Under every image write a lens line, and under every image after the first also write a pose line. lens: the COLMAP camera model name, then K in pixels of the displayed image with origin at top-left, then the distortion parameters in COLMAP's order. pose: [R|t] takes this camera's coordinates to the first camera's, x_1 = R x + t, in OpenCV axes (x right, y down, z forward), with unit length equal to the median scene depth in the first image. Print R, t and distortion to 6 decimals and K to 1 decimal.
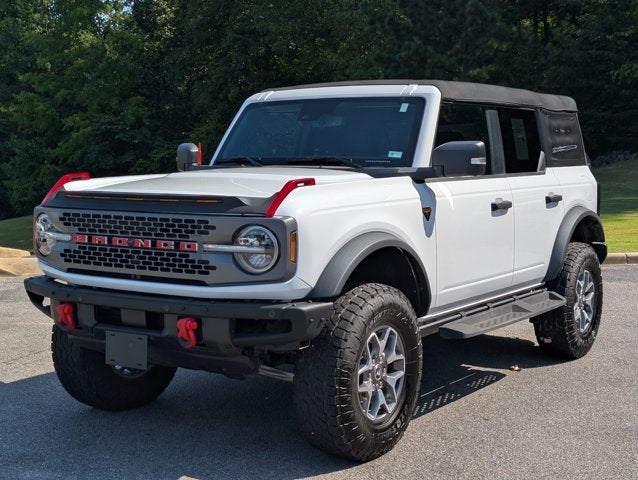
lens RADIAL K [[997.3, 0, 319.0], [0, 997.3, 240.0], [0, 0, 1]] dist [0.086505, 0.052920]
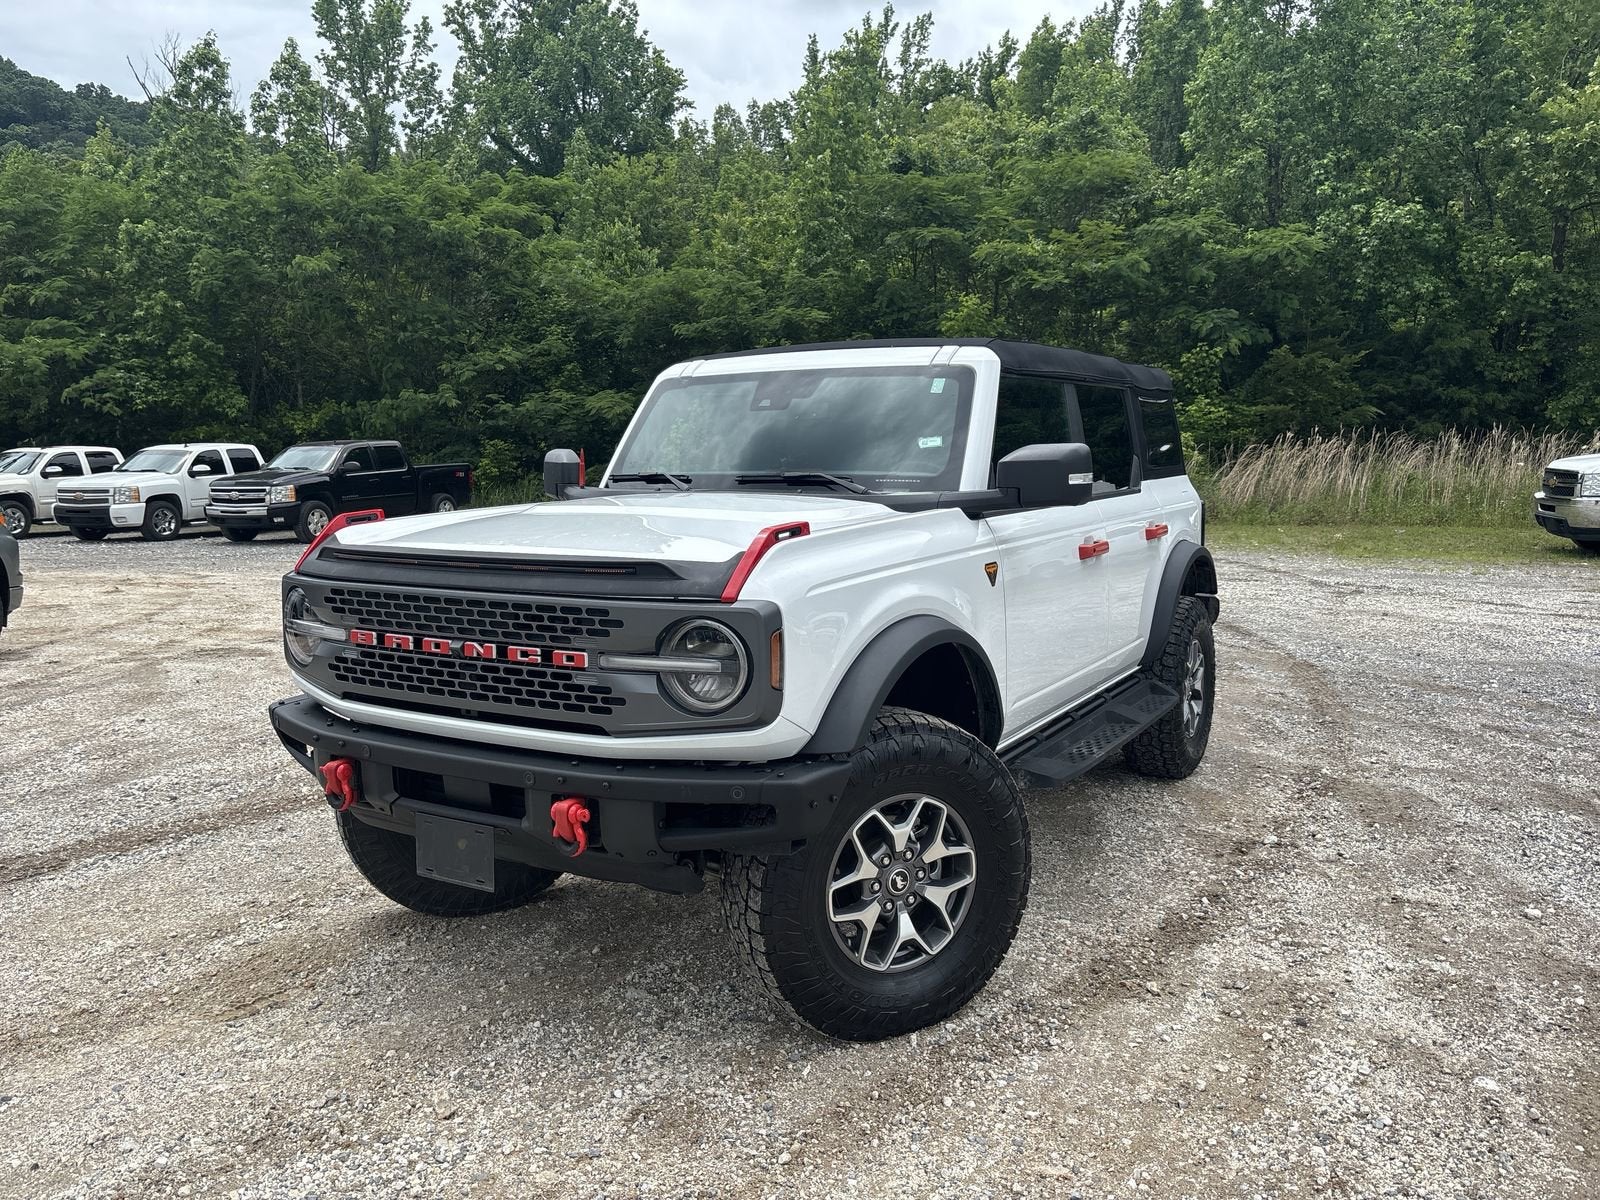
lens RADIAL K [[1258.4, 0, 792.9], [0, 1258.4, 585.7], [0, 0, 1]] dist [0.006176, -0.004726]
pose [[0.998349, -0.015958, 0.055175, -0.042789], [0.014557, 0.999564, 0.025696, -0.038671], [-0.055561, -0.024851, 0.998146, 0.291251]]
